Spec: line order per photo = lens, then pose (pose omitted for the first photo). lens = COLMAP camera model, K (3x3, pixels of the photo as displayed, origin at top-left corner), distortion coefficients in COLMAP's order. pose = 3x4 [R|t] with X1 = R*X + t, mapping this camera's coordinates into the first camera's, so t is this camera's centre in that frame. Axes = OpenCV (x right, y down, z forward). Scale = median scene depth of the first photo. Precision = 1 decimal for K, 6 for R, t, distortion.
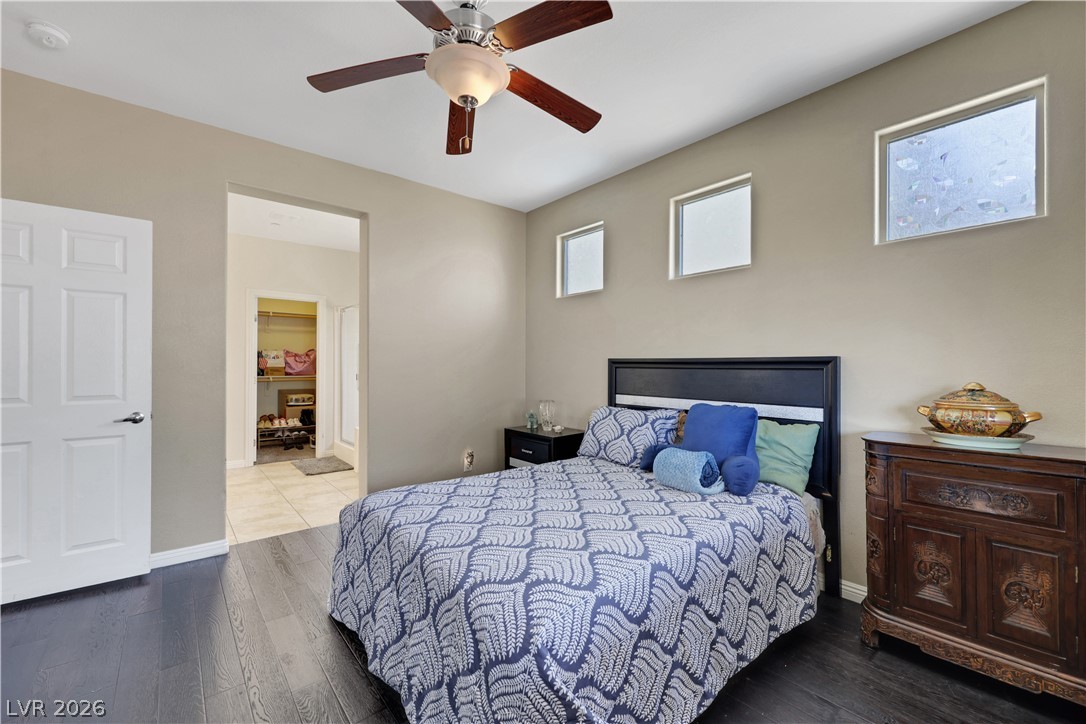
lens RADIAL K [[454.8, 0, 539.4], [0, 454.8, 370.1], [0, 0, 1]] dist [-0.000685, 0.000127]
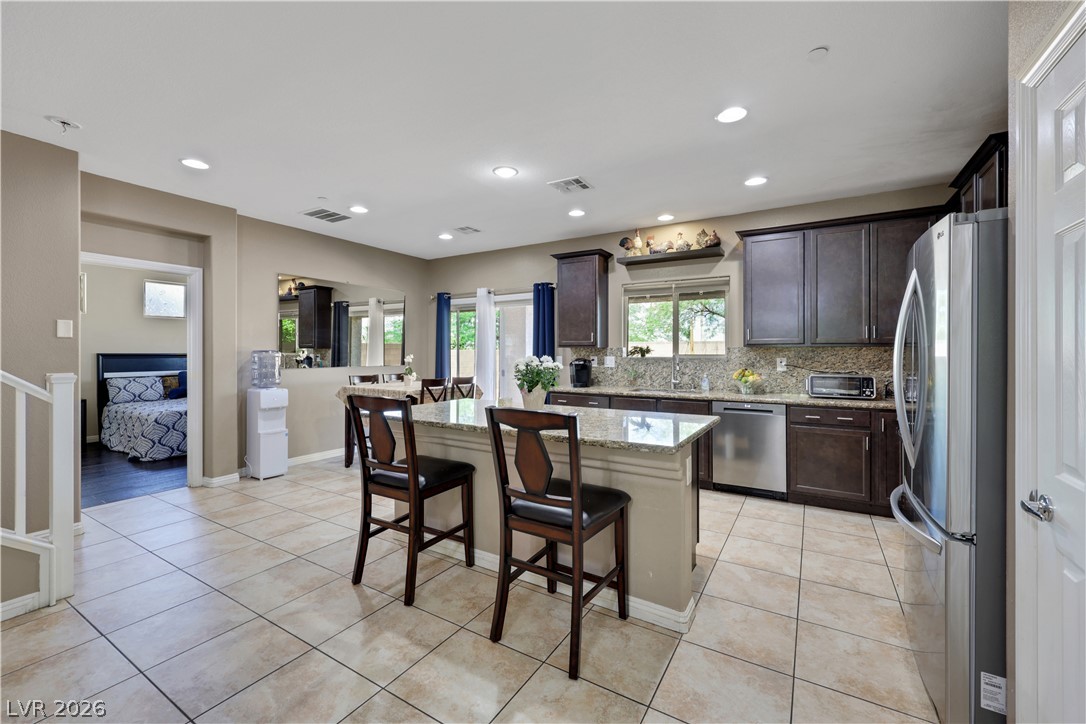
lens RADIAL K [[445.3, 0, 544.2], [0, 445.3, 353.4], [0, 0, 1]] dist [-0.000650, 0.000129]
pose [[-0.326660, -0.007022, 0.945116, -2.590096], [0.005844, 0.999938, 0.009450, -0.038091], [-0.945124, 0.008610, -0.326599, -0.116450]]
